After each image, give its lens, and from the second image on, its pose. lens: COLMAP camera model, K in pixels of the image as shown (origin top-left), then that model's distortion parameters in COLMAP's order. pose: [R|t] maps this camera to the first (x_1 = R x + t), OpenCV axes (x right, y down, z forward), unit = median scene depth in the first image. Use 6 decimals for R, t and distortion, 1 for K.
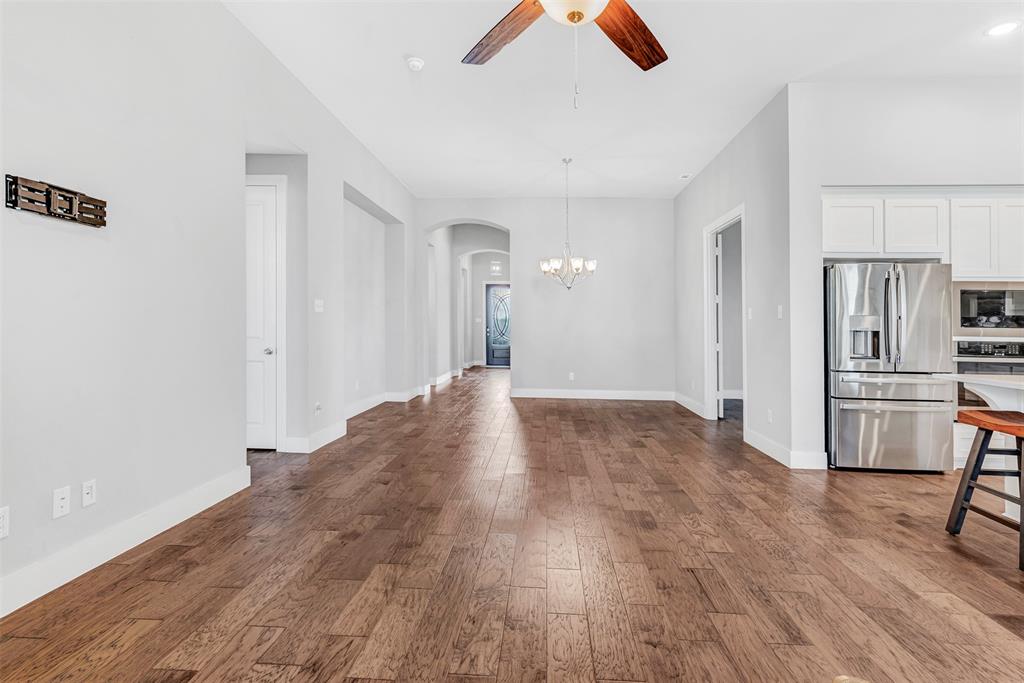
lens RADIAL K [[513.5, 0, 517.5], [0, 513.5, 325.1], [0, 0, 1]] dist [0.008106, 0.001657]
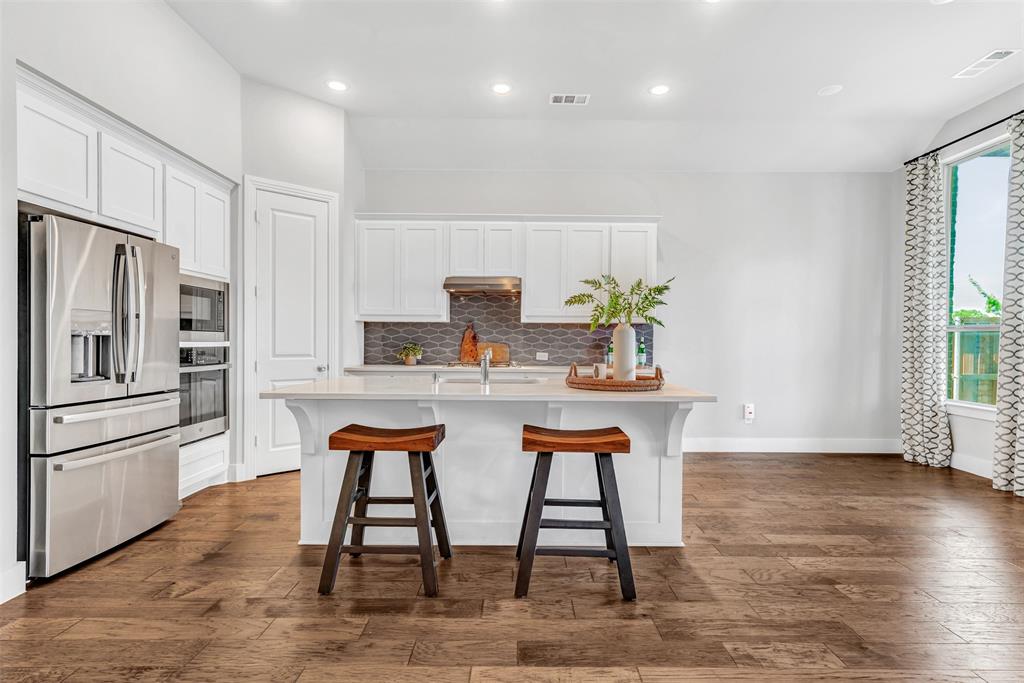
lens RADIAL K [[526.6, 0, 519.2], [0, 526.6, 342.9], [0, 0, 1]] dist [-0.001743, 0.000037]
pose [[-0.058480, -0.016718, 0.998149, 0.025999], [-0.009554, 0.999823, 0.016186, 0.006095], [-0.998243, -0.008590, -0.058629, 0.658868]]
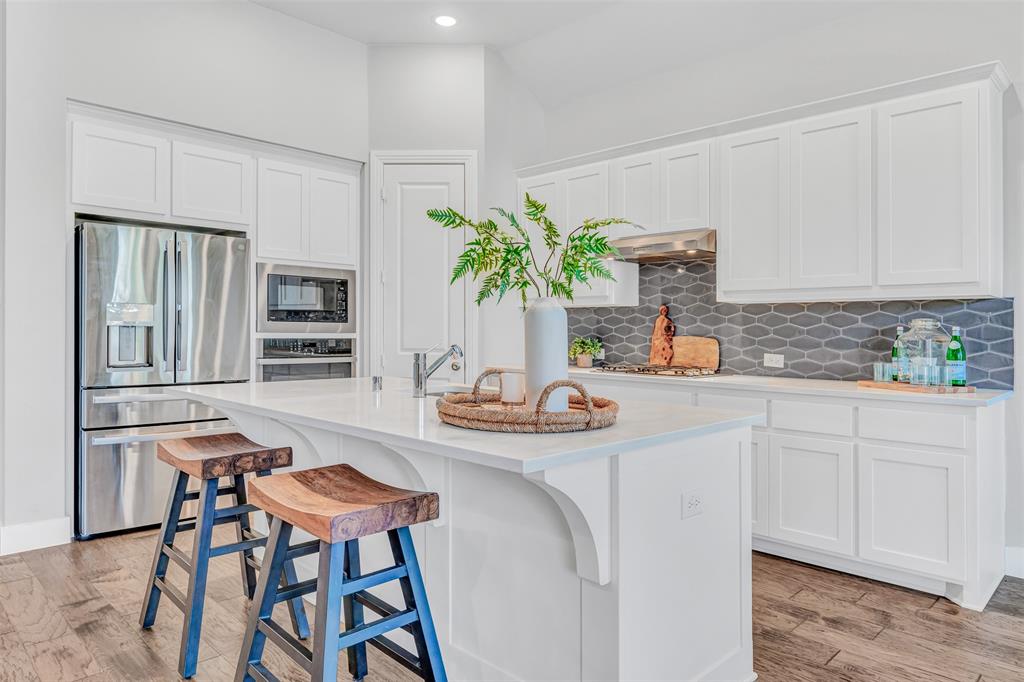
lens RADIAL K [[649.7, 0, 506.8], [0, 649.7, 322.6], [0, 0, 1]] dist [-0.015538, -0.000283]
pose [[0.666146, 0.002411, 0.745818, 0.459807], [-0.002444, 0.999996, -0.001050, 0.007679], [-0.745818, -0.001124, 0.666149, 0.082906]]
